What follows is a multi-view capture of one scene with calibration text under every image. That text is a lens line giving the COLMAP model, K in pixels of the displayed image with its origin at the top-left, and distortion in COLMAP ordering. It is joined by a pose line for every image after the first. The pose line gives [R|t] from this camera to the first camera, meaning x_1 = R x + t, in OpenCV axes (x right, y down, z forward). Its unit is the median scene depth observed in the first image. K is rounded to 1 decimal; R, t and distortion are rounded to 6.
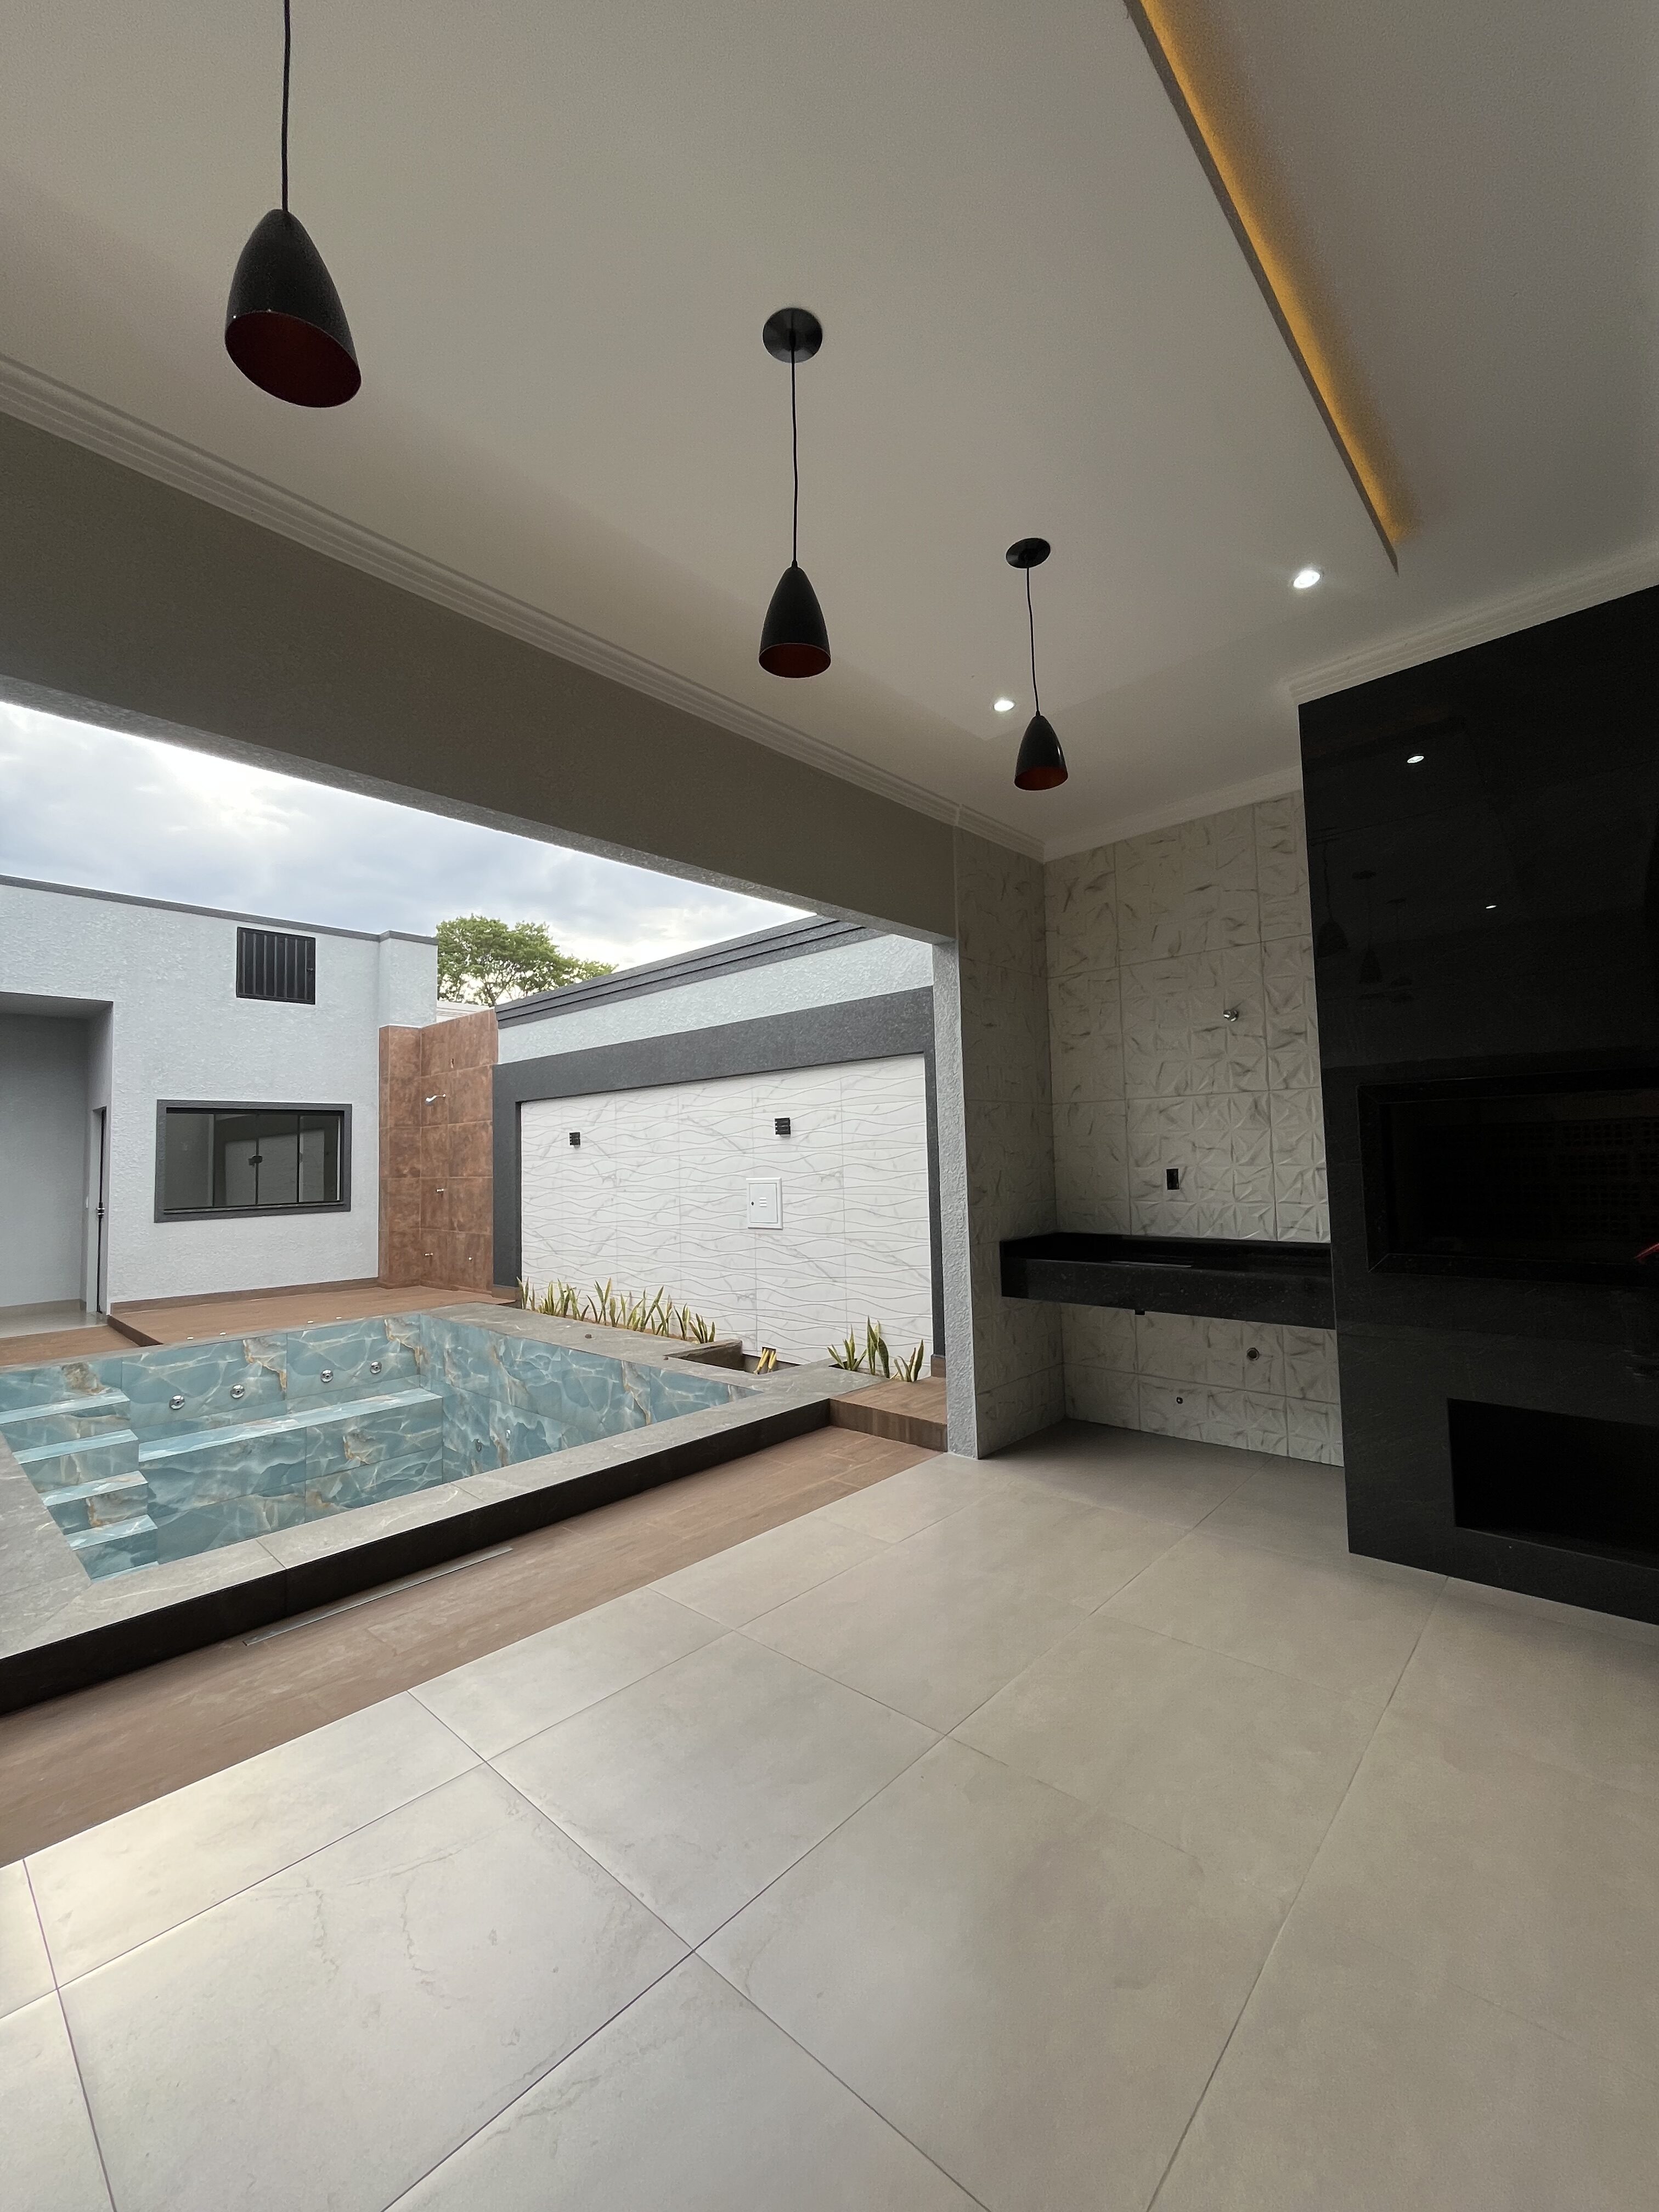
lens RADIAL K [[897.0, 0, 832.6], [0, 897.0, 1105.7], [0, 0, 1]] dist [-0.001037, -0.000237]
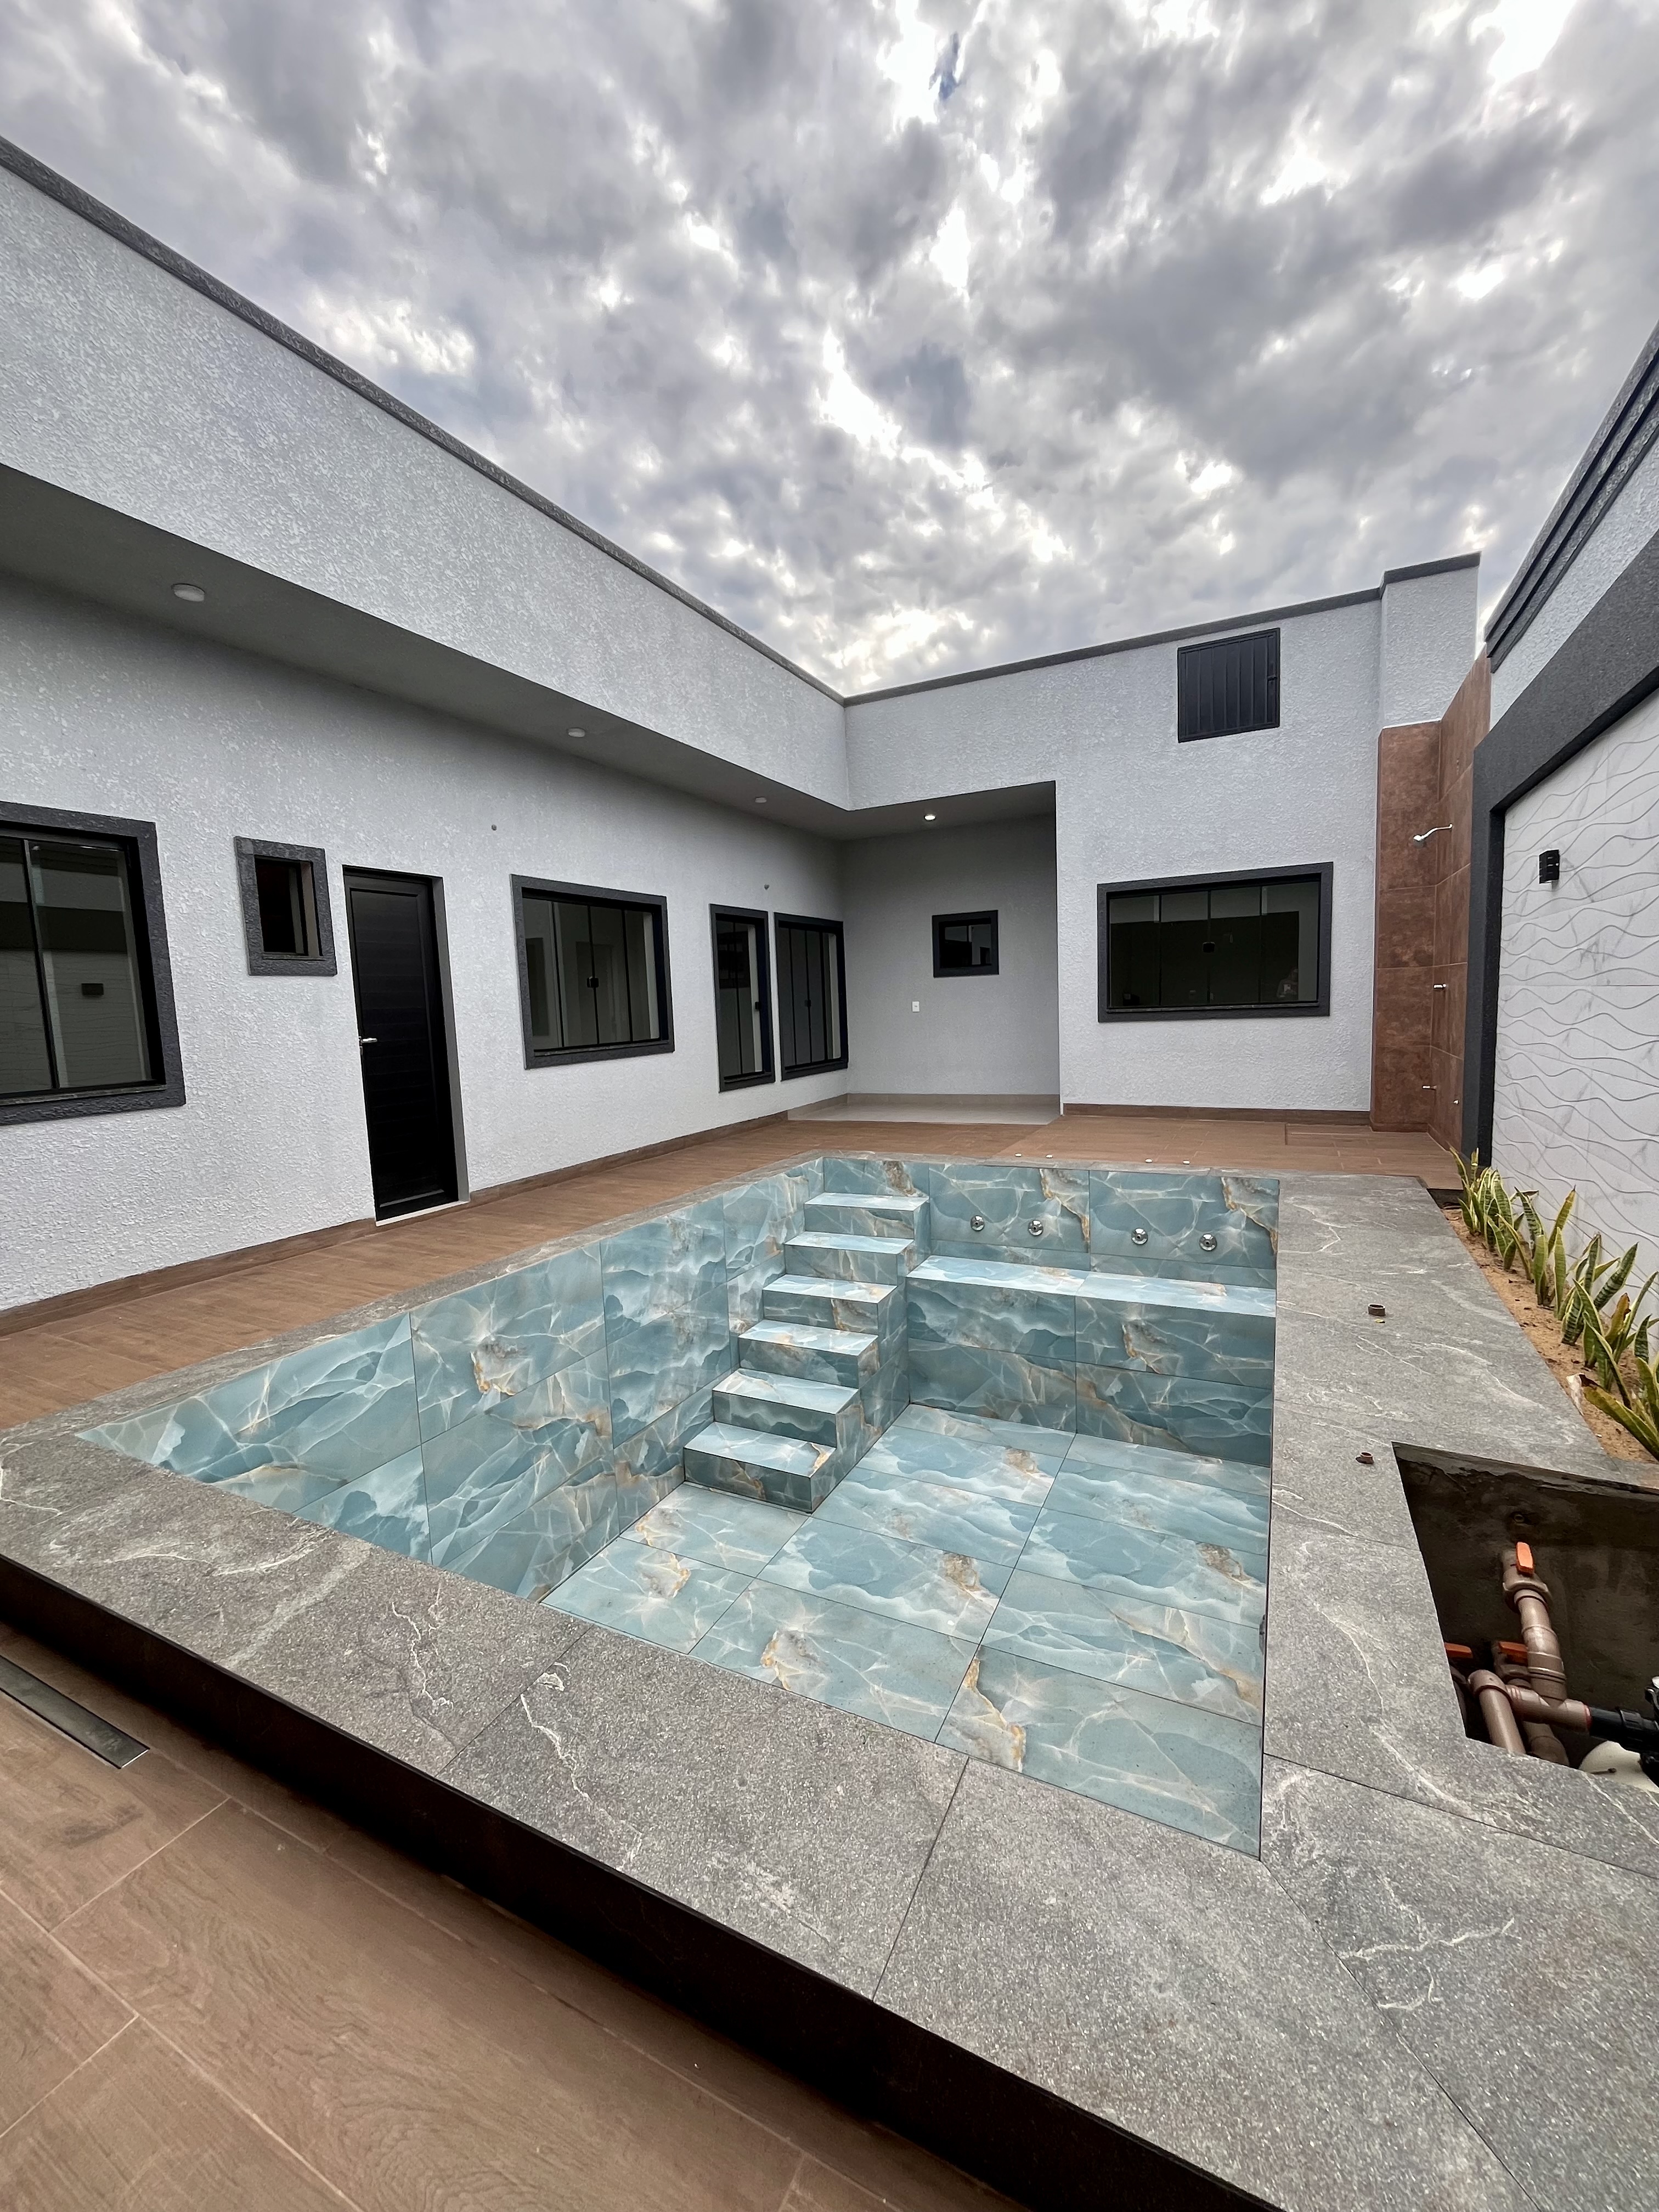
lens RADIAL K [[897.0, 0, 831.5], [0, 897.0, 1096.1], [0, 0, 1]] dist [-0.001037, -0.000237]
pose [[0.272925, 0.113942, -0.955264, 0.061962], [0.088143, 0.985823, 0.142770, 0.061544], [0.957989, -0.123166, 0.259013, 0.601400]]
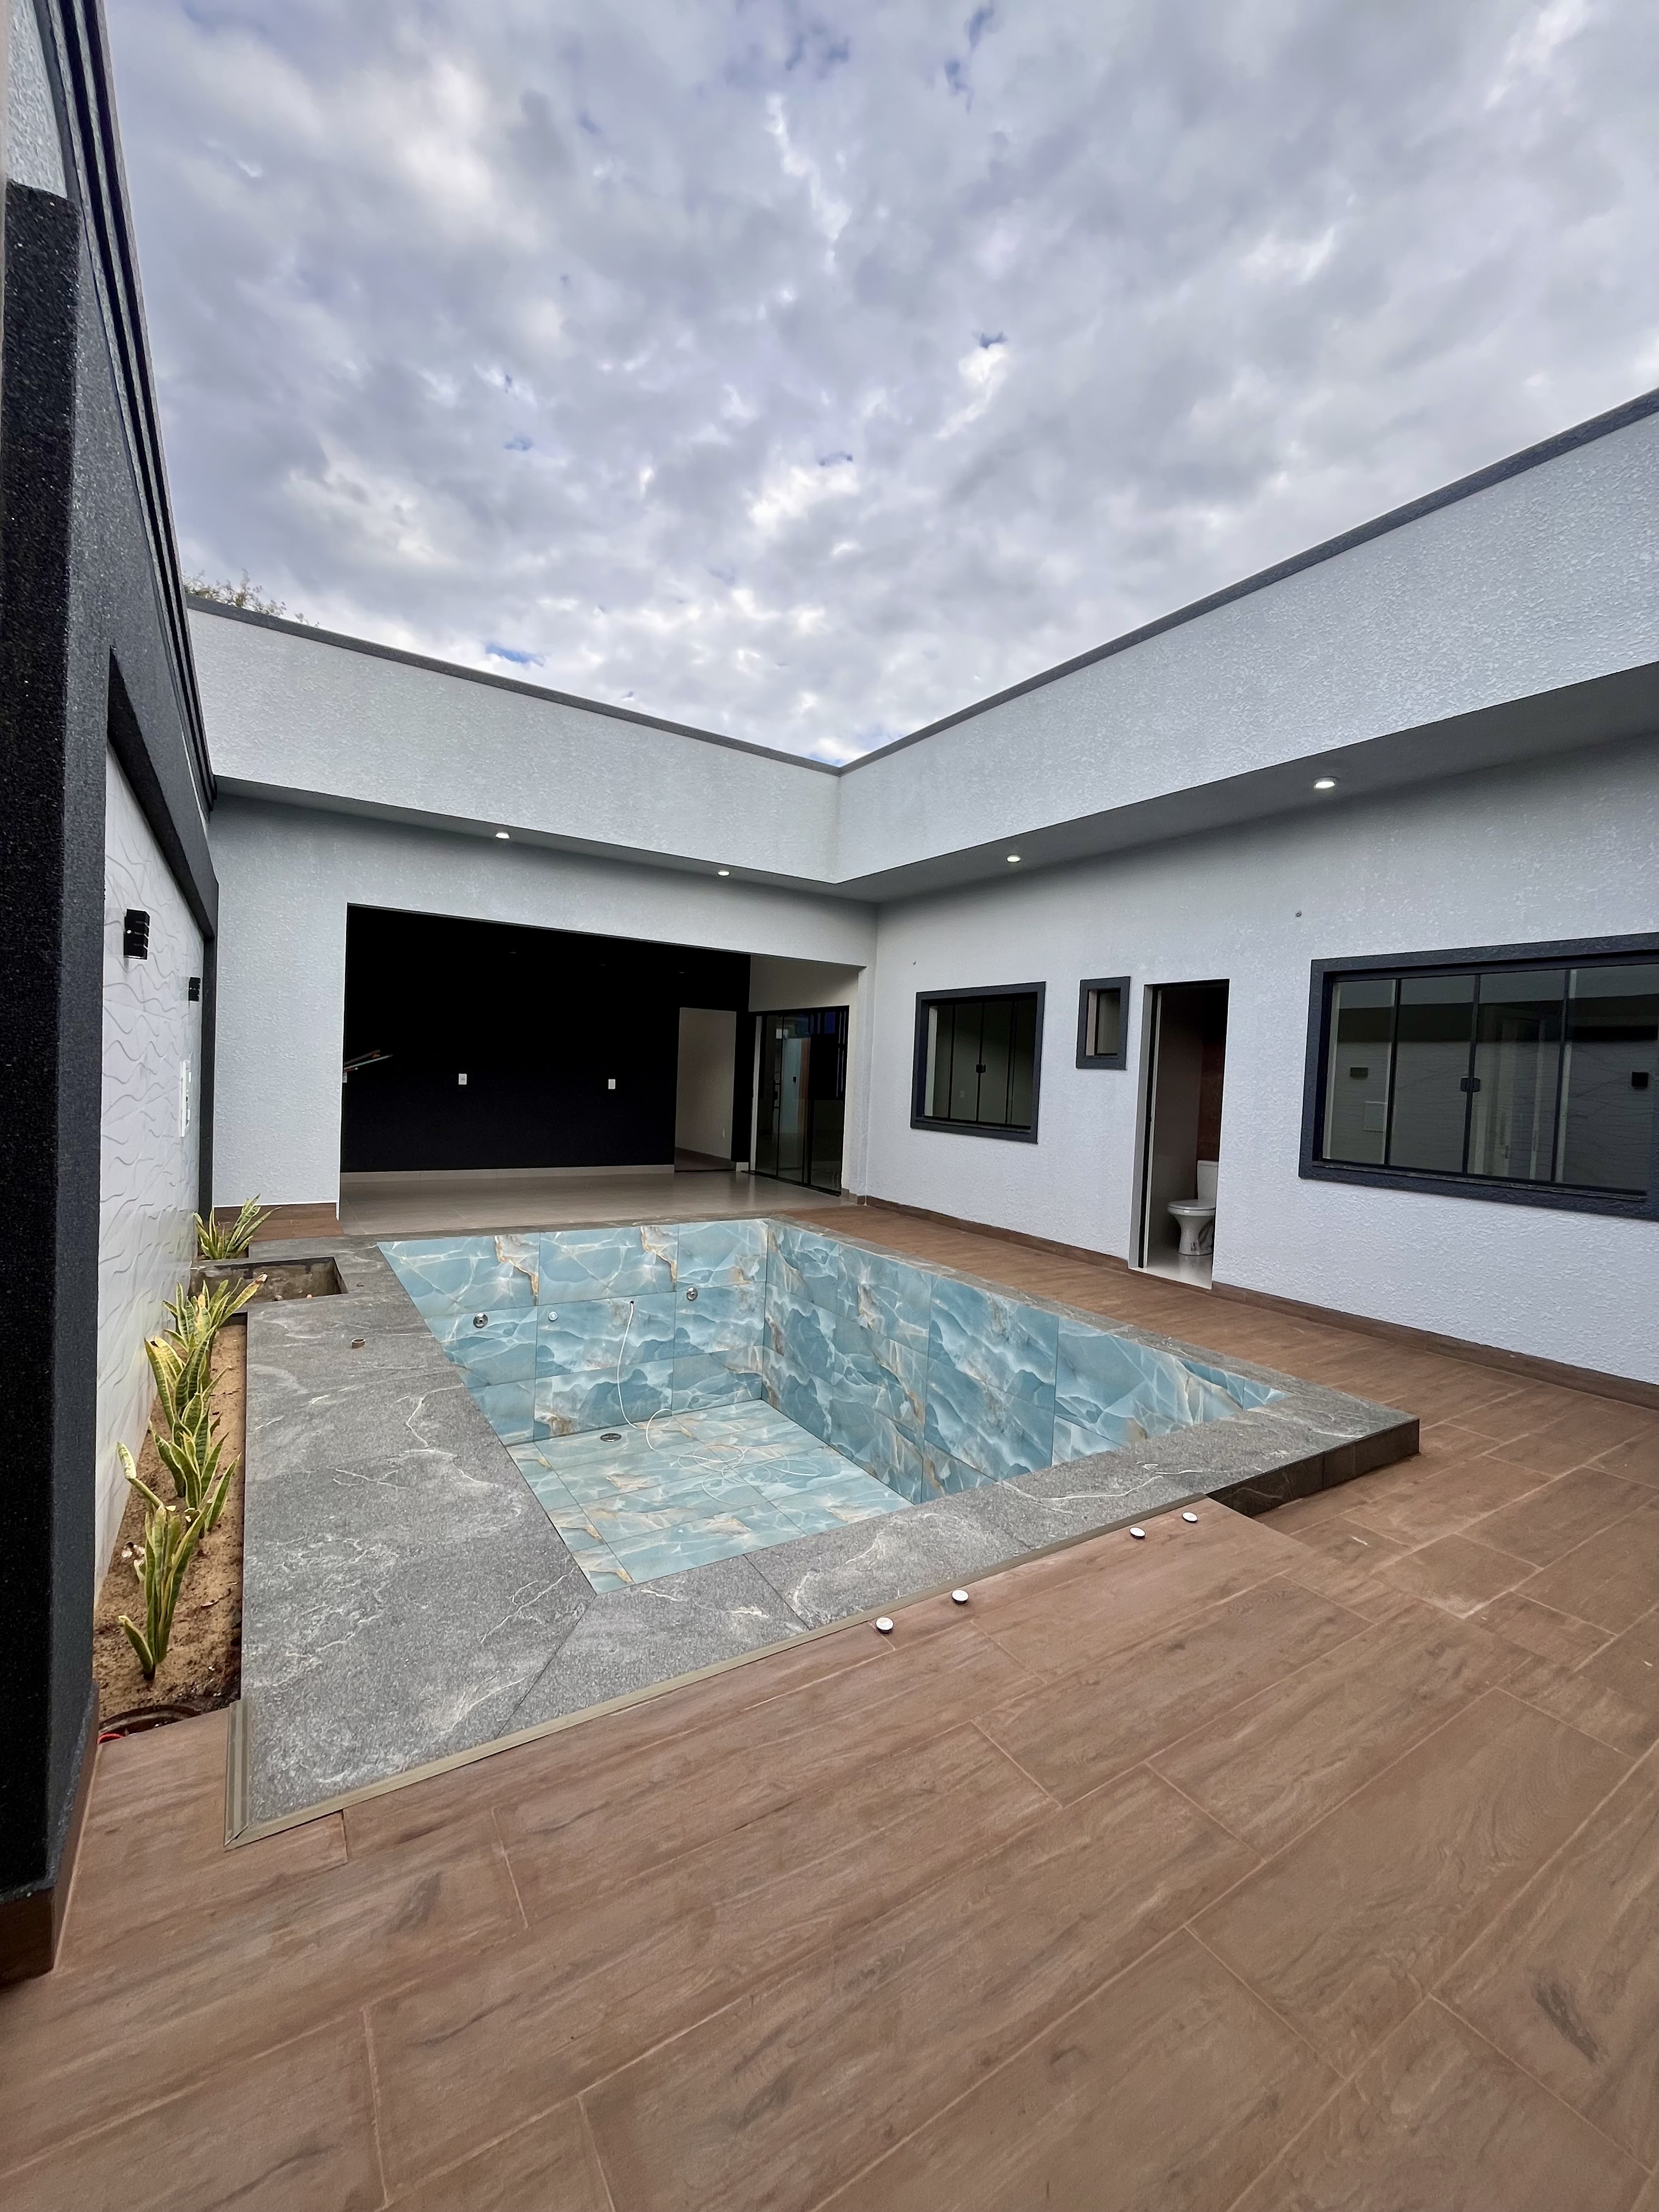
lens RADIAL K [[897.0, 0, 831.6], [0, 897.0, 1101.6], [0, 0, 1]] dist [-0.001037, -0.000237]
pose [[-0.967043, -0.026217, 0.253261, -0.708384], [-0.034755, 0.998966, -0.029298, 0.107560], [-0.252231, -0.037135, -0.966954, 1.443804]]
